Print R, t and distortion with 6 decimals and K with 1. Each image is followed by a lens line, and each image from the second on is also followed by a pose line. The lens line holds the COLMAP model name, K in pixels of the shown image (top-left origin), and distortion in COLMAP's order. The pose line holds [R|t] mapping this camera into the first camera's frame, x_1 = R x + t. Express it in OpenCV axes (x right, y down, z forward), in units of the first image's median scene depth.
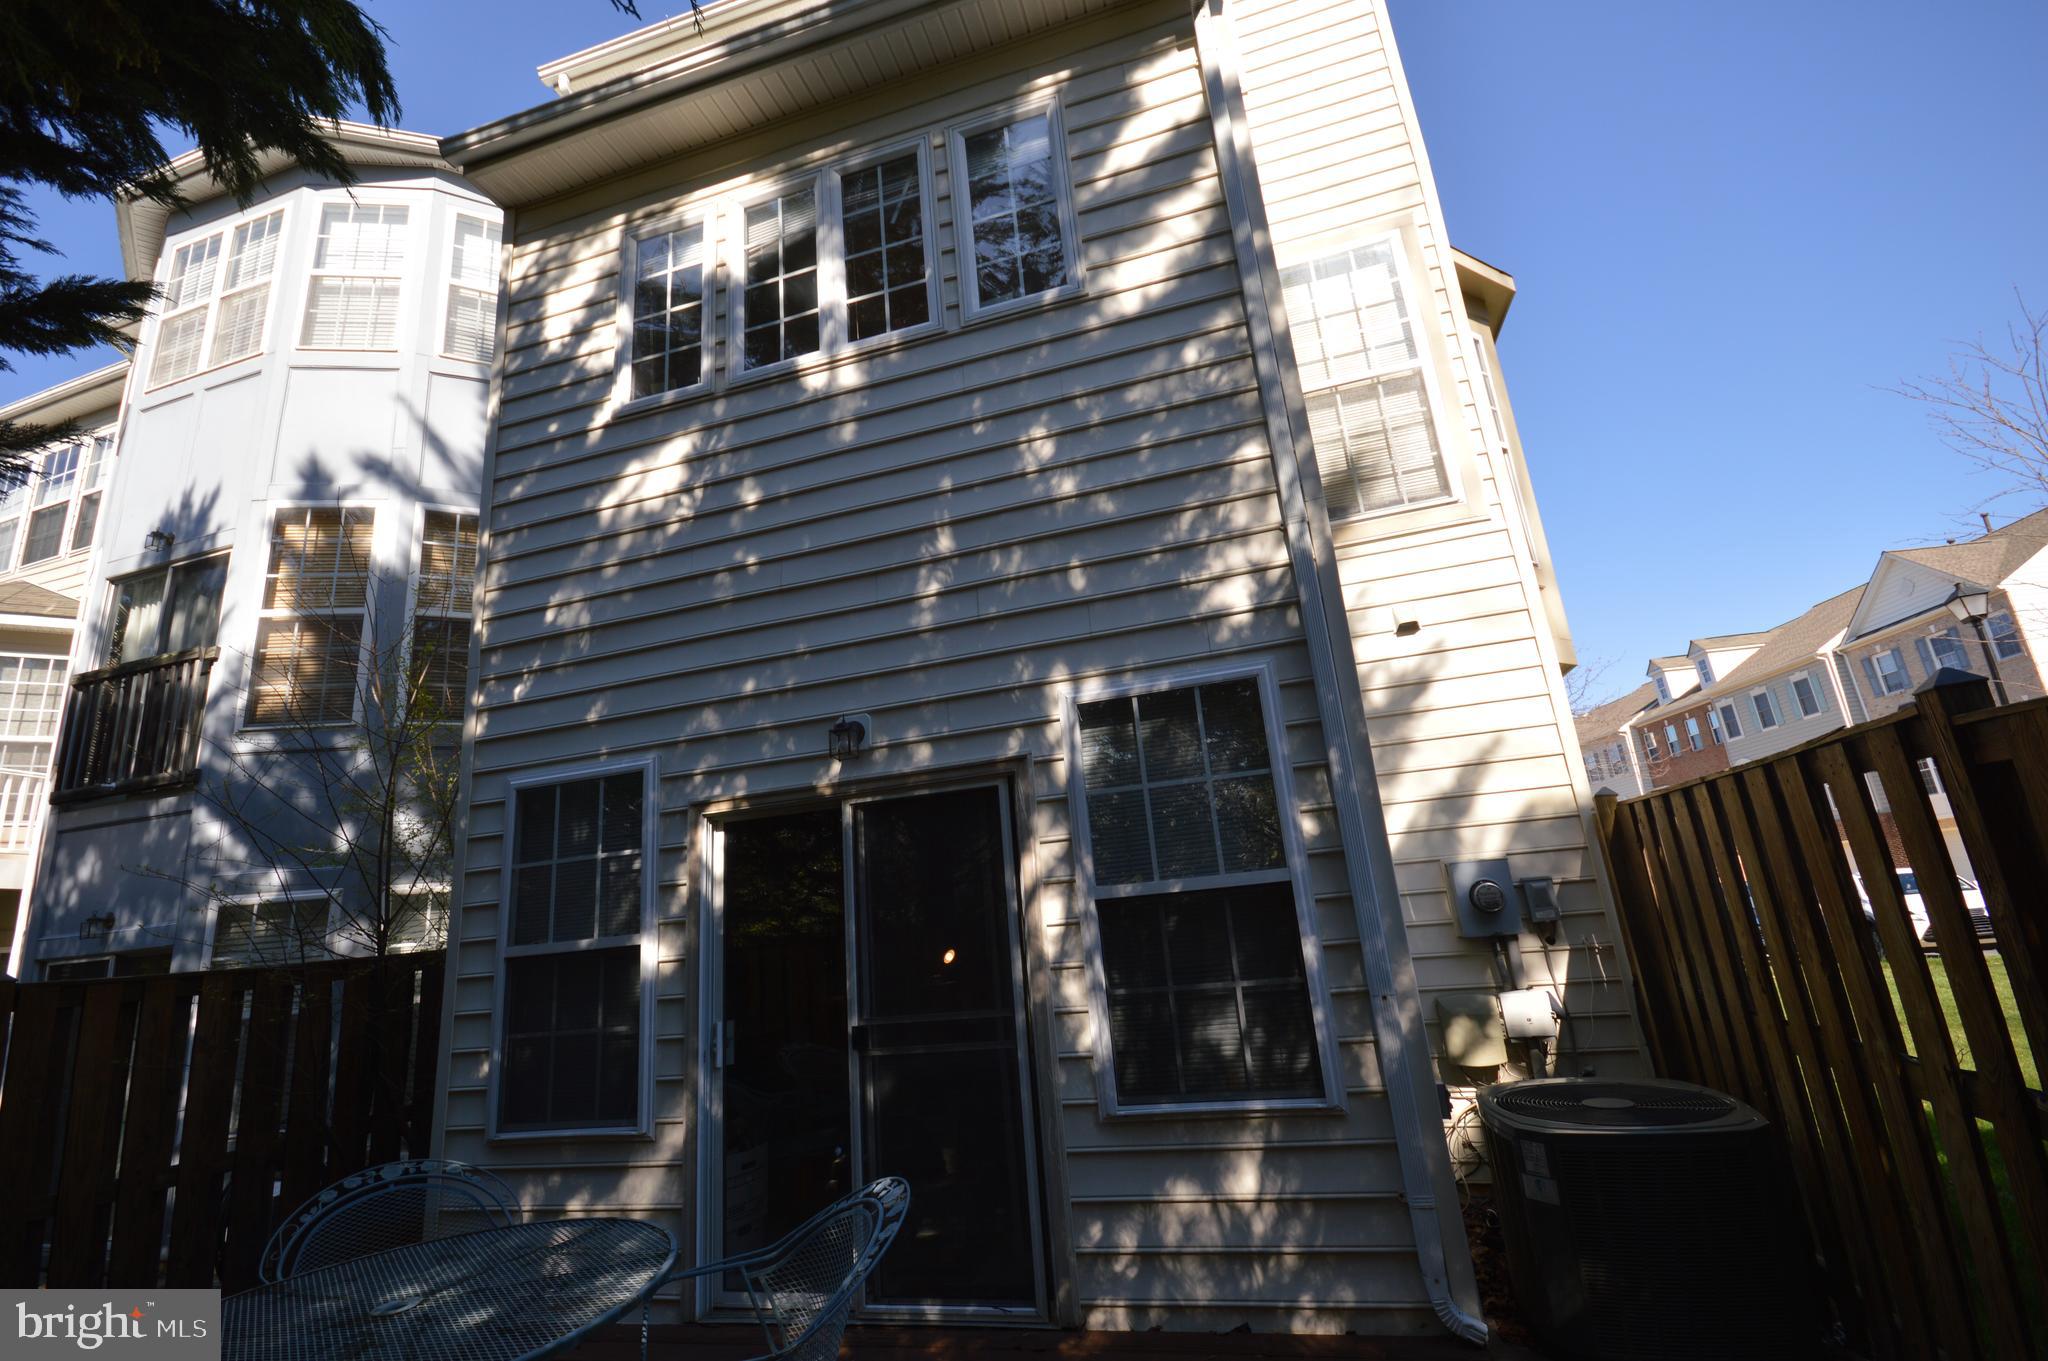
lens RADIAL K [[909.9, 0, 1011.4], [0, 909.9, 673.7], [0, 0, 1]] dist [0.007326, -0.010089]
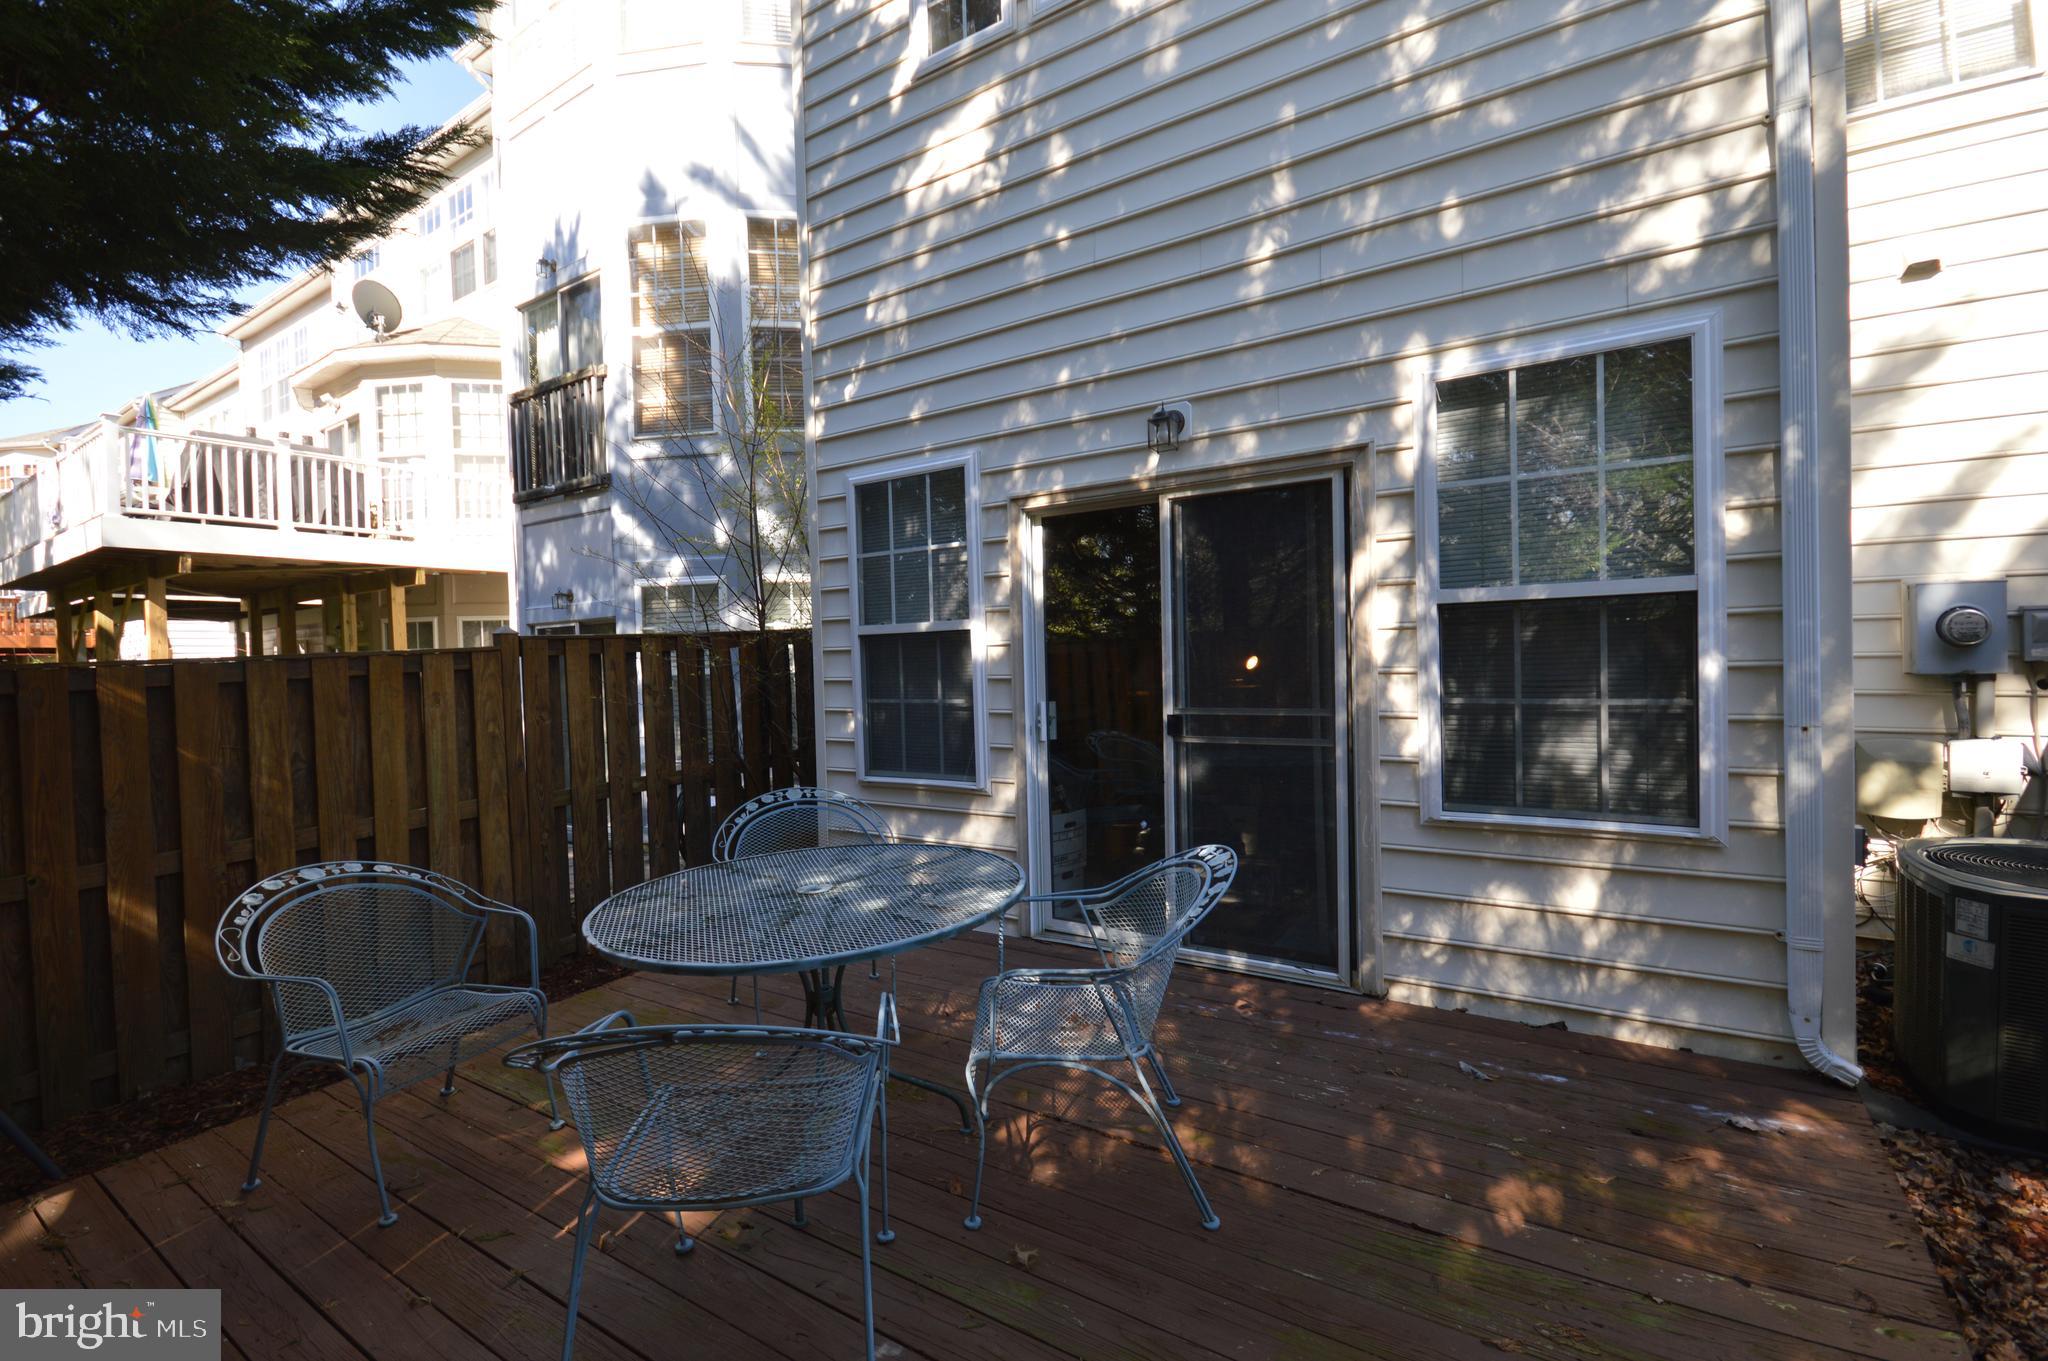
lens RADIAL K [[909.9, 0, 1011.0], [0, 909.9, 676.4], [0, 0, 1]] dist [0.007326, -0.010089]
pose [[0.950036, 0.065428, -0.305206, -0.026526], [0.032739, 0.951506, 0.305884, 0.020314], [0.310418, -0.300593, 0.901823, 0.018563]]
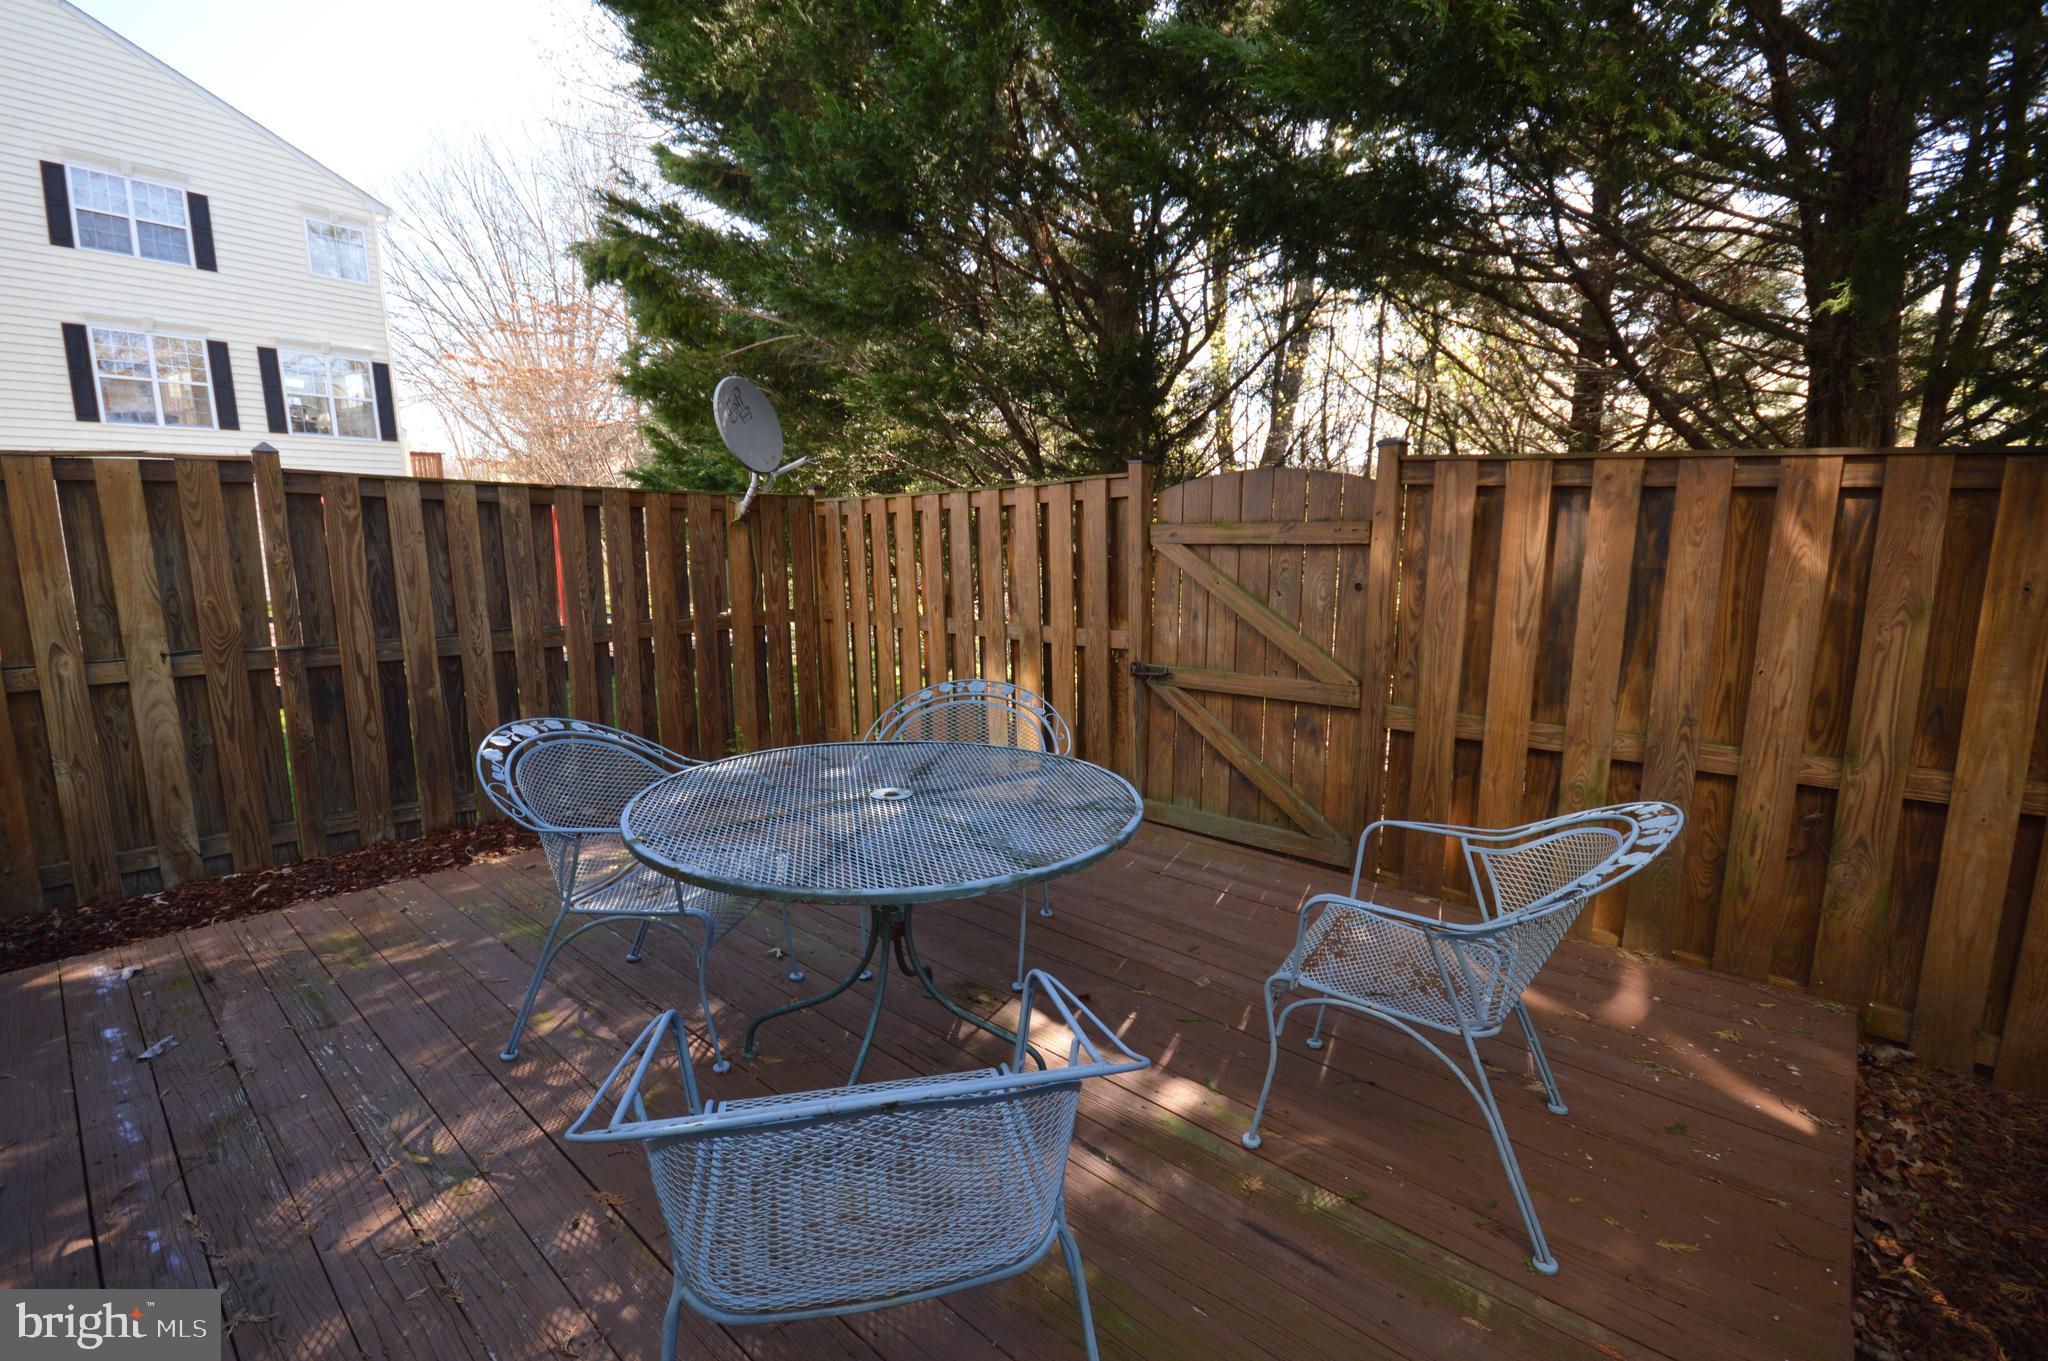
lens RADIAL K [[909.9, 0, 1021.0], [0, 909.9, 684.0], [0, 0, 1]] dist [0.007326, -0.010089]
pose [[-0.896507, 0.031231, 0.441928, -0.594556], [-0.023680, 0.992708, -0.118192, 0.319566], [-0.442397, -0.116425, -0.889230, 0.875135]]
